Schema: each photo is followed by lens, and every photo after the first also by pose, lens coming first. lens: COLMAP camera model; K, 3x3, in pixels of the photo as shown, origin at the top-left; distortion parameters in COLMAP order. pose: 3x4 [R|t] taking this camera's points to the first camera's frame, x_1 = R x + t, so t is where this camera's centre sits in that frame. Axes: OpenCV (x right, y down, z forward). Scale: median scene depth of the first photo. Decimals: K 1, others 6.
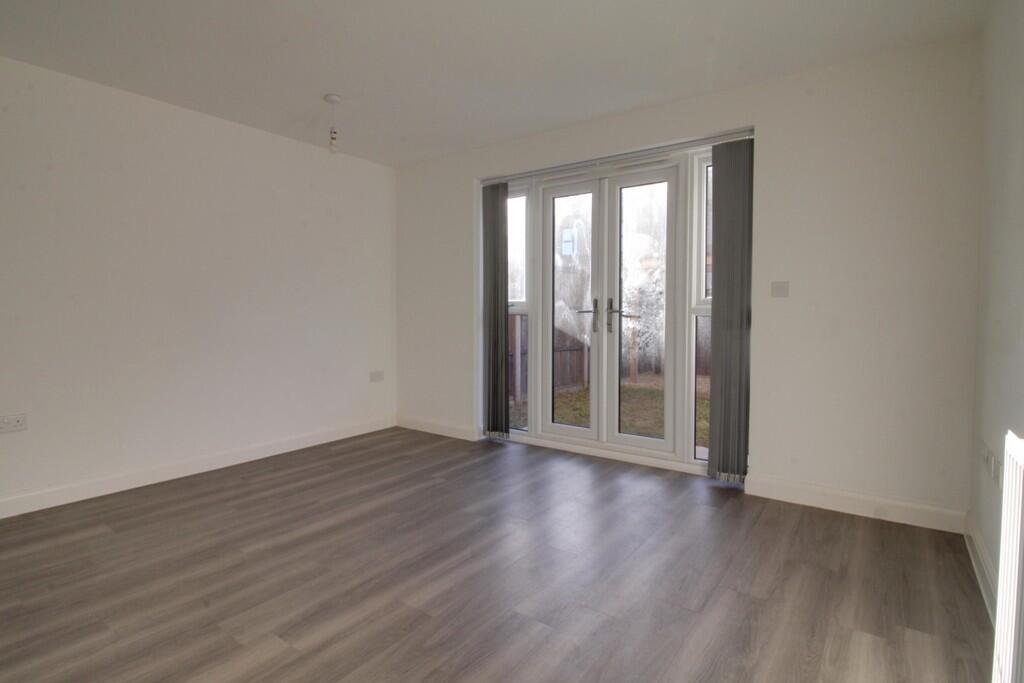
lens RADIAL K [[510.1, 0, 516.4], [0, 510.1, 330.3], [0, 0, 1]] dist [0.000691, -0.013773]
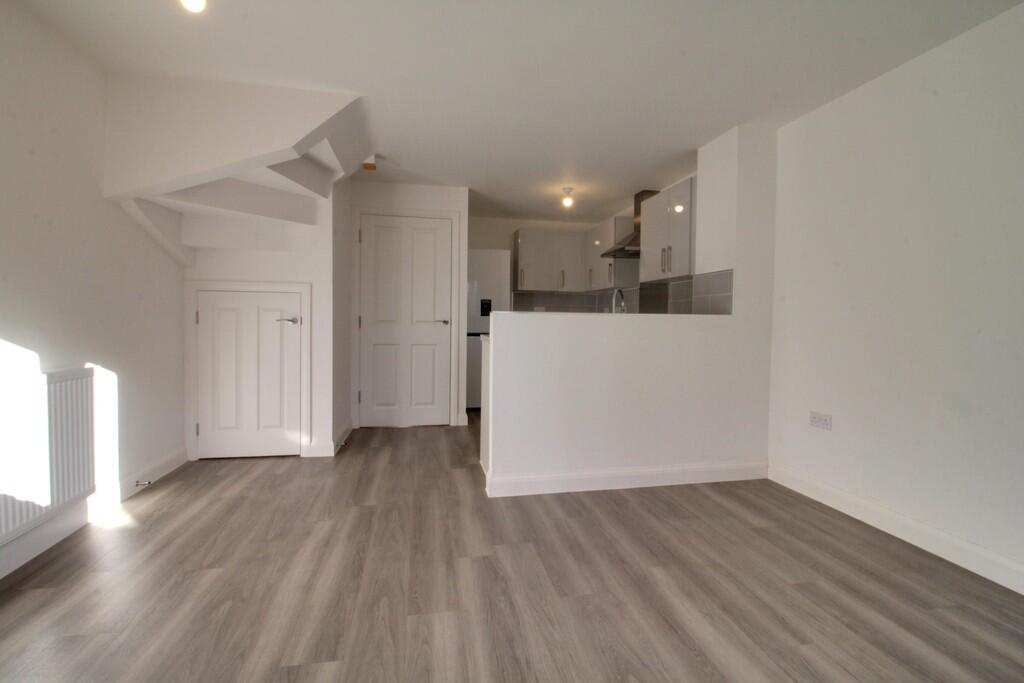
lens RADIAL K [[474.5, 0, 513.9], [0, 474.5, 330.1], [0, 0, 1]] dist [0.000112, -0.012441]
pose [[-0.685889, 0.007516, -0.727667, 0.215233], [-0.040177, 0.998030, 0.048179, -0.035814], [0.726596, 0.062281, -0.684236, 1.008719]]
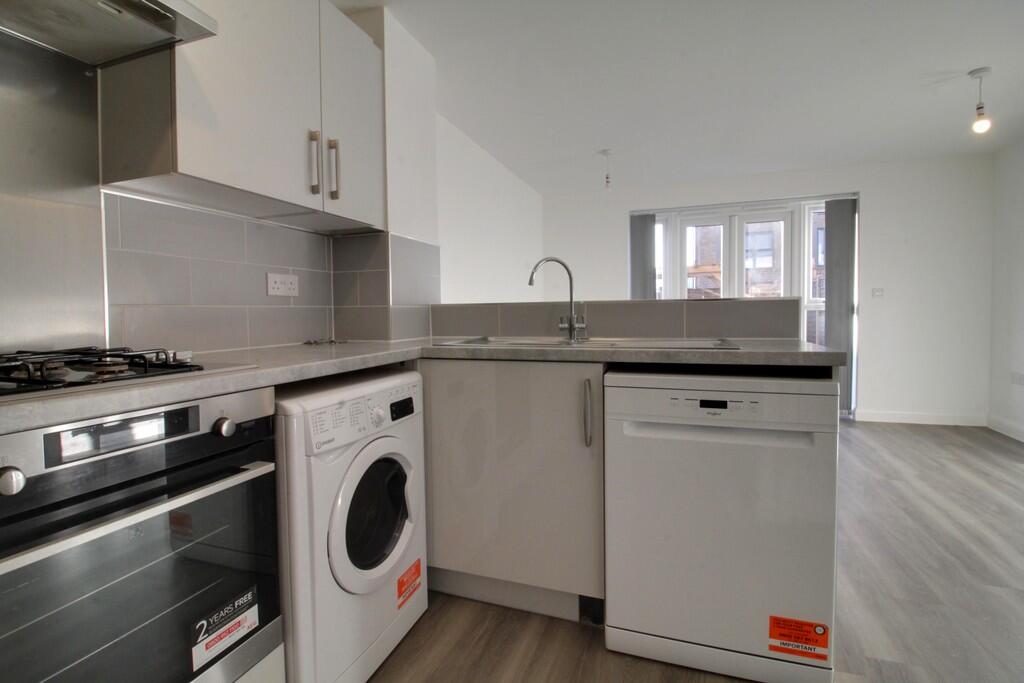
lens RADIAL K [[474.5, 0, 513.9], [0, 474.5, 330.1], [0, 0, 1]] dist [0.000112, -0.012441]
pose [[0.962529, -0.025788, 0.269950, -0.930810], [0.026708, 0.999643, 0.000264, 0.007112], [-0.269860, 0.006956, 0.962874, -0.132382]]
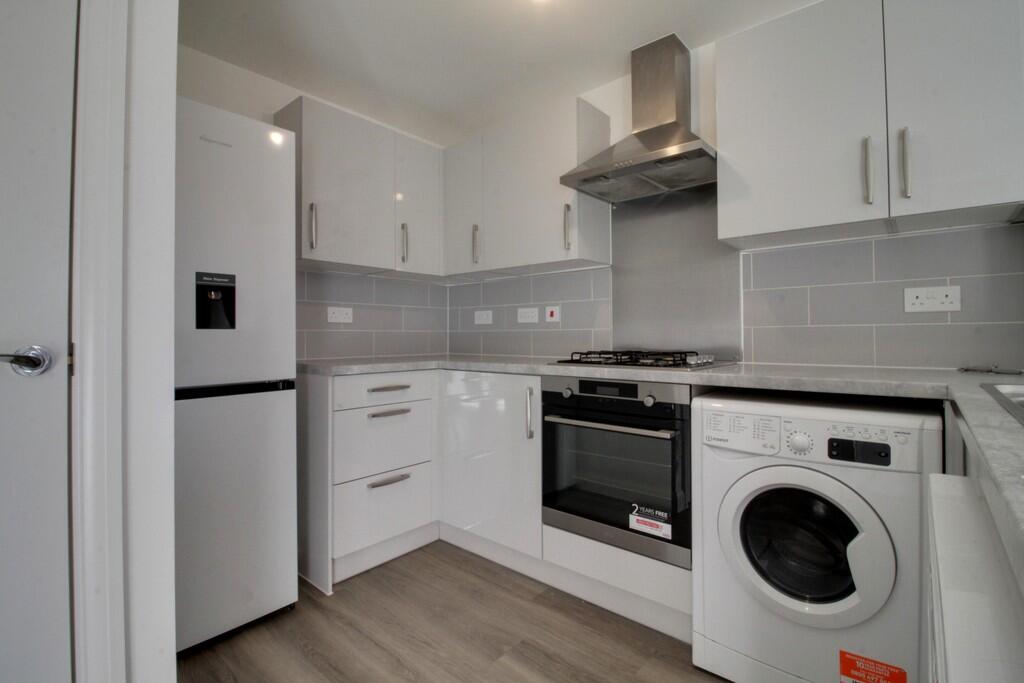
lens RADIAL K [[474.5, 0, 513.9], [0, 474.5, 330.1], [0, 0, 1]] dist [0.000112, -0.012441]
pose [[-0.094853, -0.011617, -0.995423, -0.495457], [-0.033426, 0.999405, -0.008478, -0.003692], [0.994930, 0.032469, -0.095185, 0.112706]]
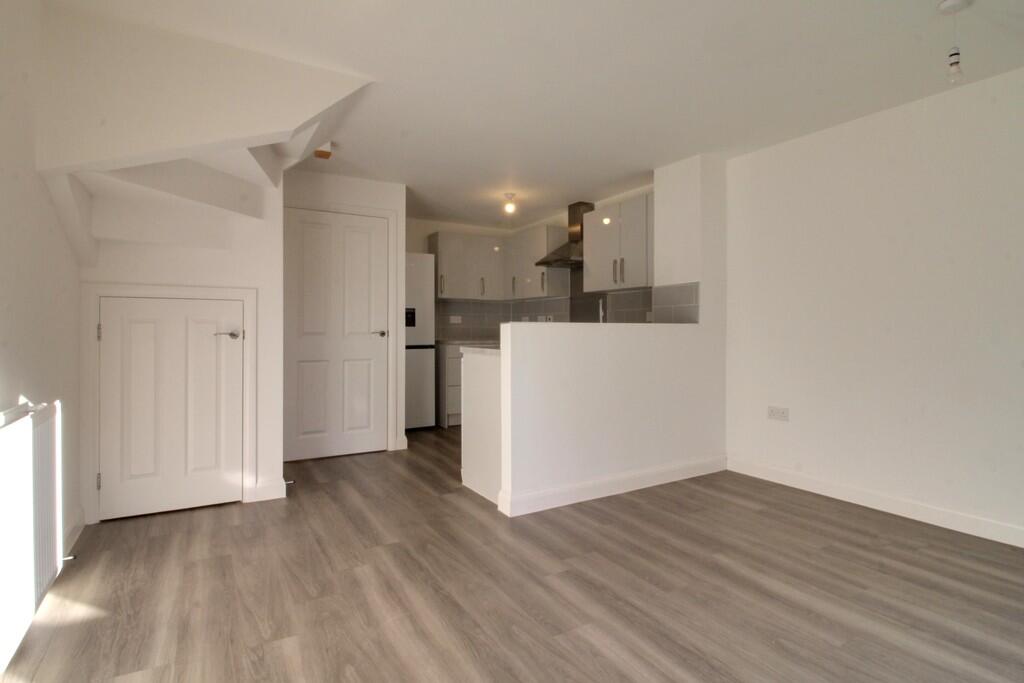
lens RADIAL K [[520.2, 0, 514.5], [0, 520.2, 326.9], [0, 0, 1]] dist [0.001614, -0.014933]
pose [[-0.403236, -0.005614, -0.915079, 0.454950], [-0.036367, 0.999290, 0.009894, -0.027131], [0.914373, 0.037268, -0.403154, 0.750538]]
